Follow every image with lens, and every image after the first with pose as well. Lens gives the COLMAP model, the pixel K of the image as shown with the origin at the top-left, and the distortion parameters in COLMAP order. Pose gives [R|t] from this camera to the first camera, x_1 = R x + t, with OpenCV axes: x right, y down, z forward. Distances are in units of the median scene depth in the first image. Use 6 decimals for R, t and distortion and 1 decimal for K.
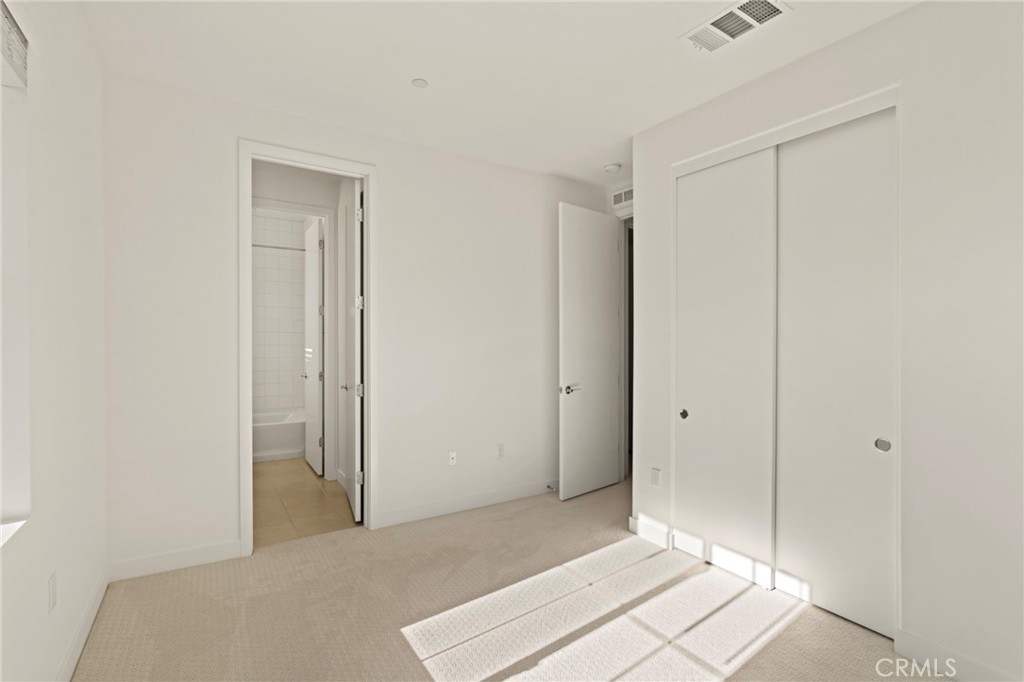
lens RADIAL K [[471.5, 0, 512.0], [0, 471.5, 341.0], [0, 0, 1]] dist [-0.000108, -0.000065]
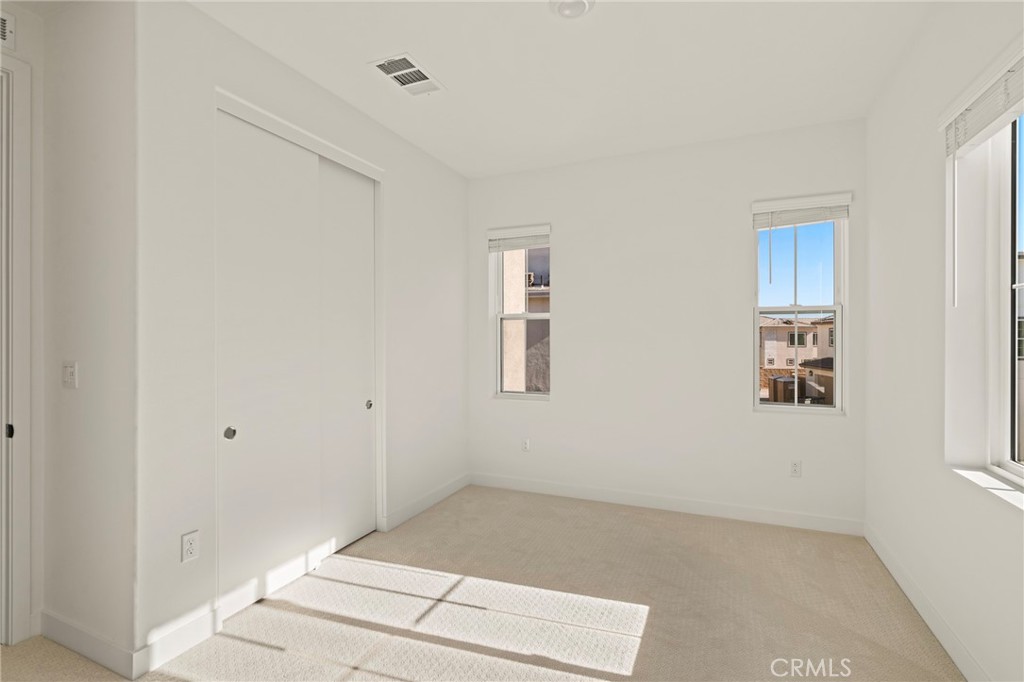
lens RADIAL K [[479.7, 0, 513.6], [0, 479.7, 326.6], [0, 0, 1]] dist [0.000394, 0.000106]
pose [[-0.530588, -0.000856, 0.847630, -0.550974], [-0.003447, 0.999993, -0.001147, -0.016618], [-0.847623, -0.003530, -0.530587, 1.086902]]
